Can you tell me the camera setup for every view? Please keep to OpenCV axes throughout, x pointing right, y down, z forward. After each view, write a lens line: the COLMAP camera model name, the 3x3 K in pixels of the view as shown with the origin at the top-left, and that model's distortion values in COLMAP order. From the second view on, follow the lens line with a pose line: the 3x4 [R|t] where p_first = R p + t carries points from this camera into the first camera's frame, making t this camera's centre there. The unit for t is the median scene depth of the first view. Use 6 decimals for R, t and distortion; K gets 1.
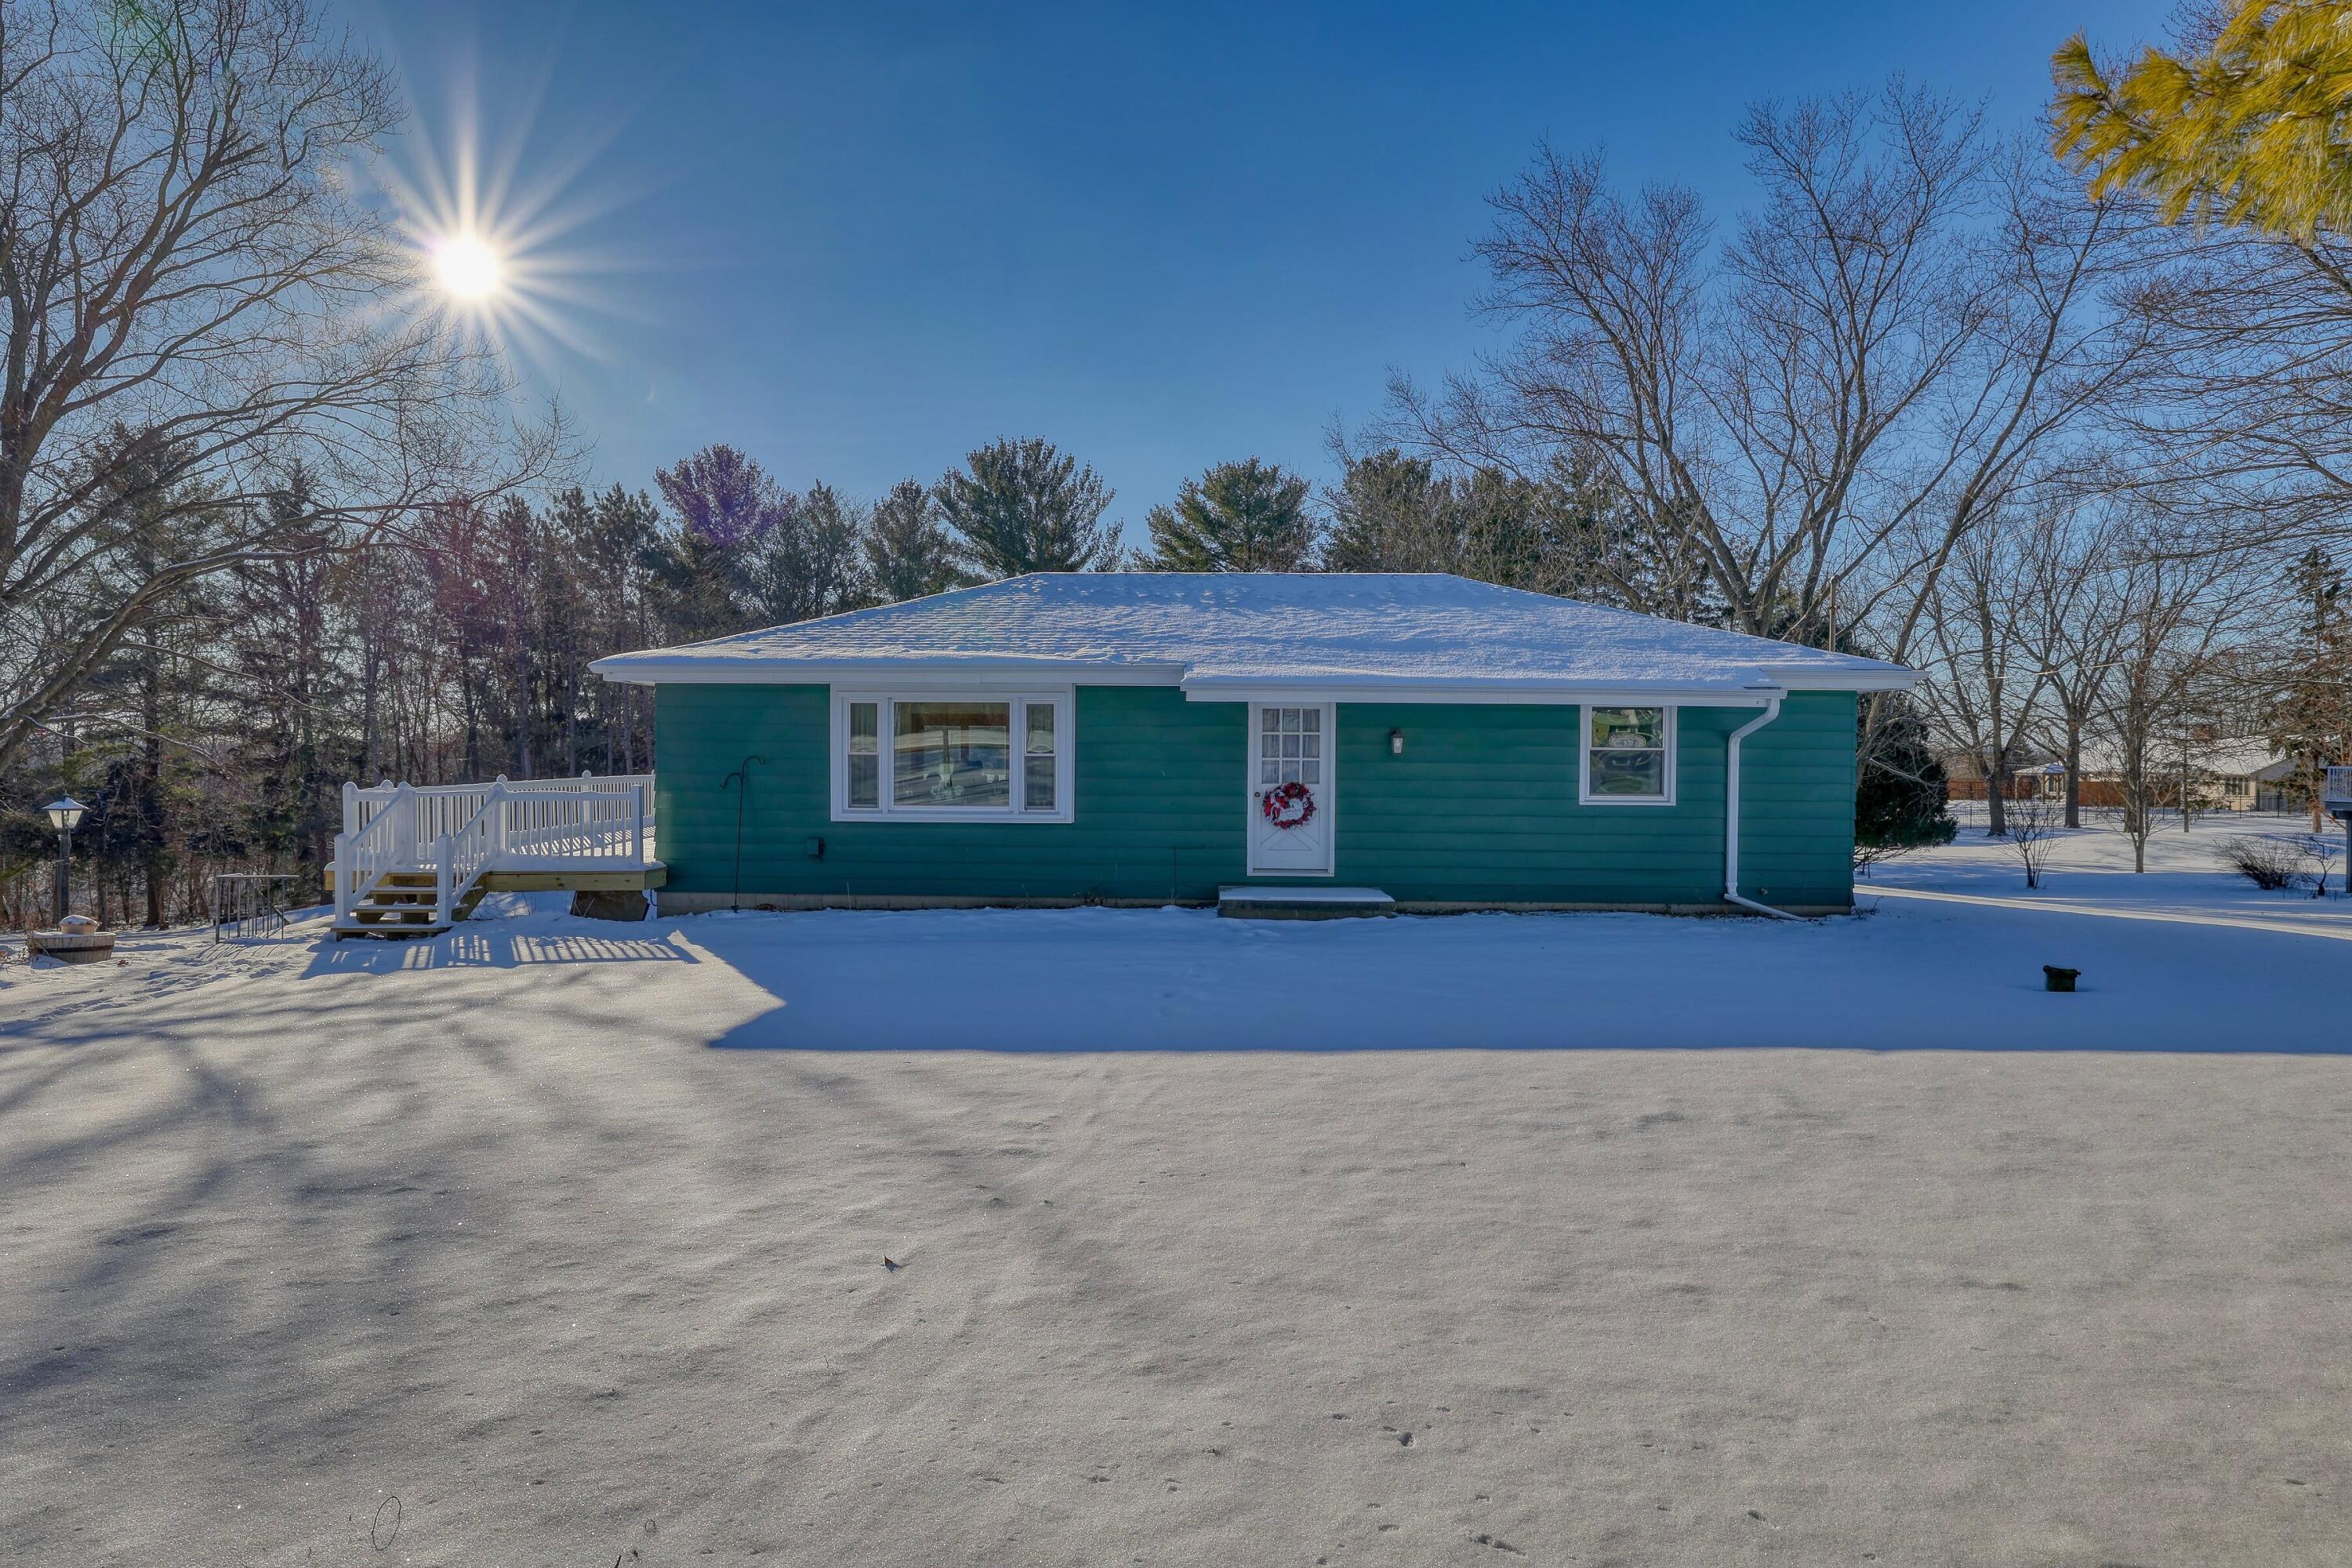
lens RADIAL K [[1285.4, 0, 1175.9], [0, 1285.4, 787.0], [0, 0, 1]] dist [0.001593, 0.000180]
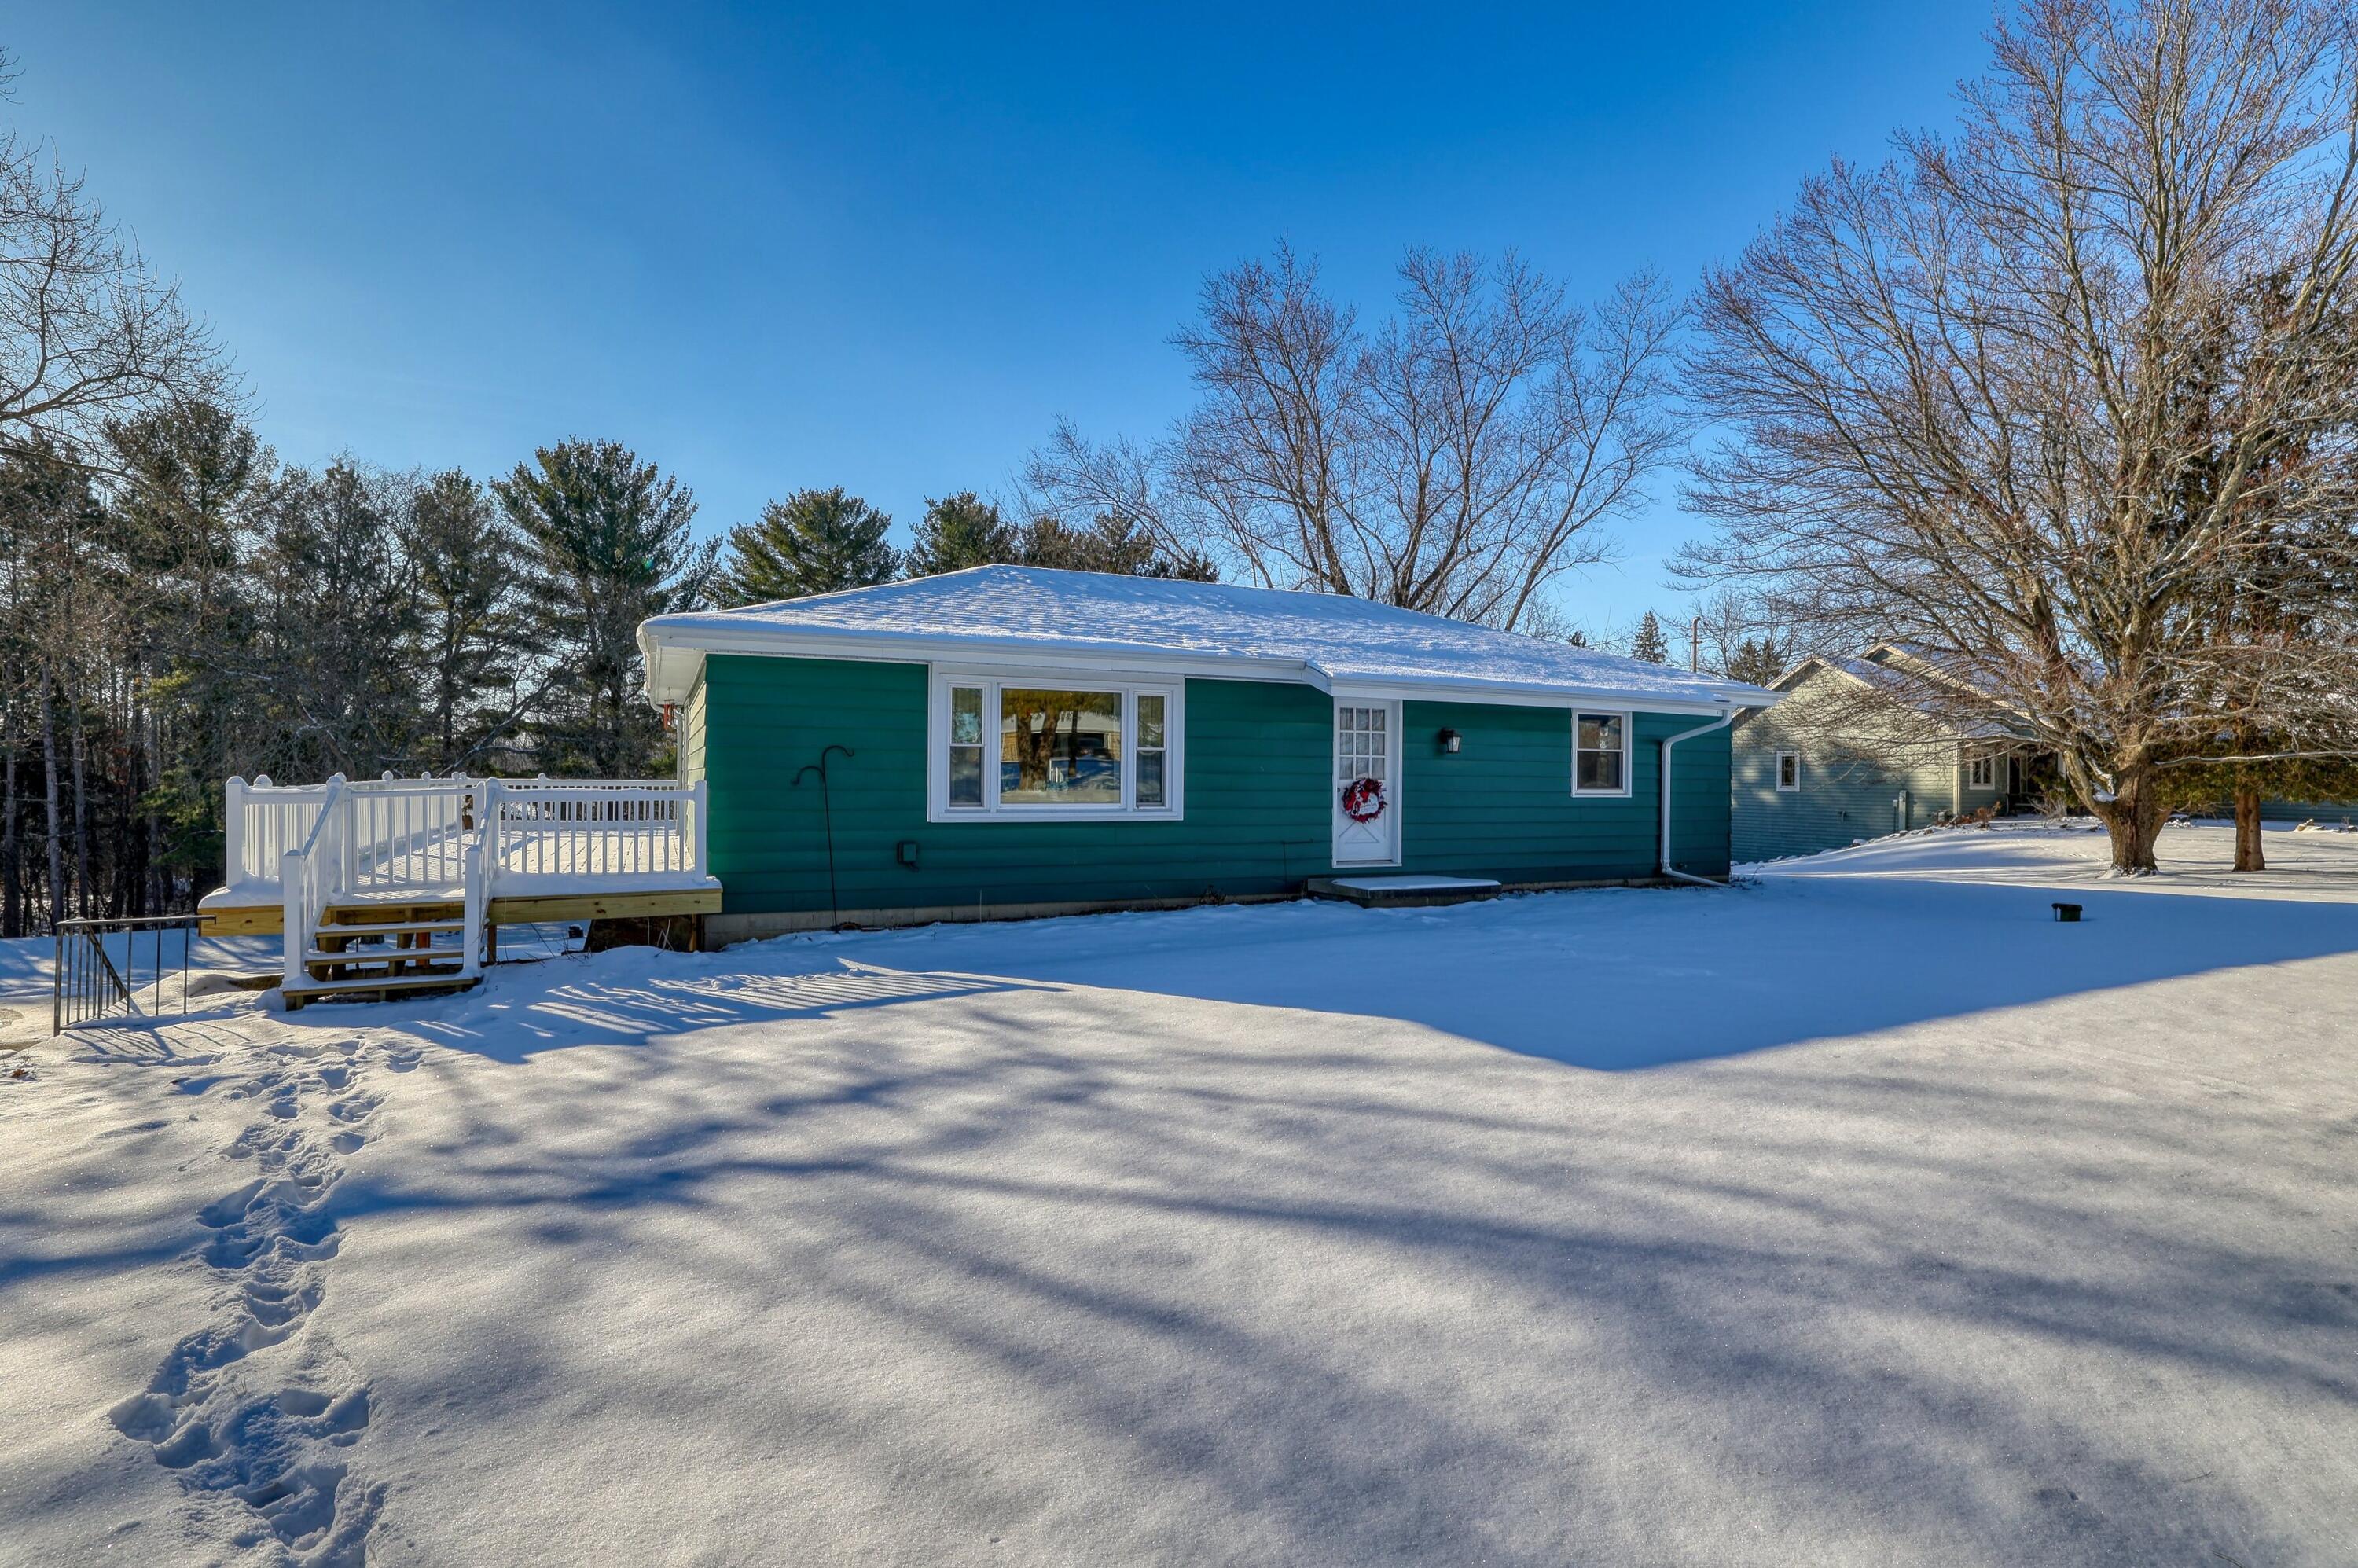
lens RADIAL K [[1133.3, 0, 1177.3], [0, 1133.3, 781.5], [0, 0, 1]] dist [-0.014900, 0.001874]
pose [[0.892564, -0.000772, 0.450920, -0.465170], [0.010150, 0.999780, -0.018380, 0.014692], [-0.450807, 0.020982, 0.892375, 0.241137]]
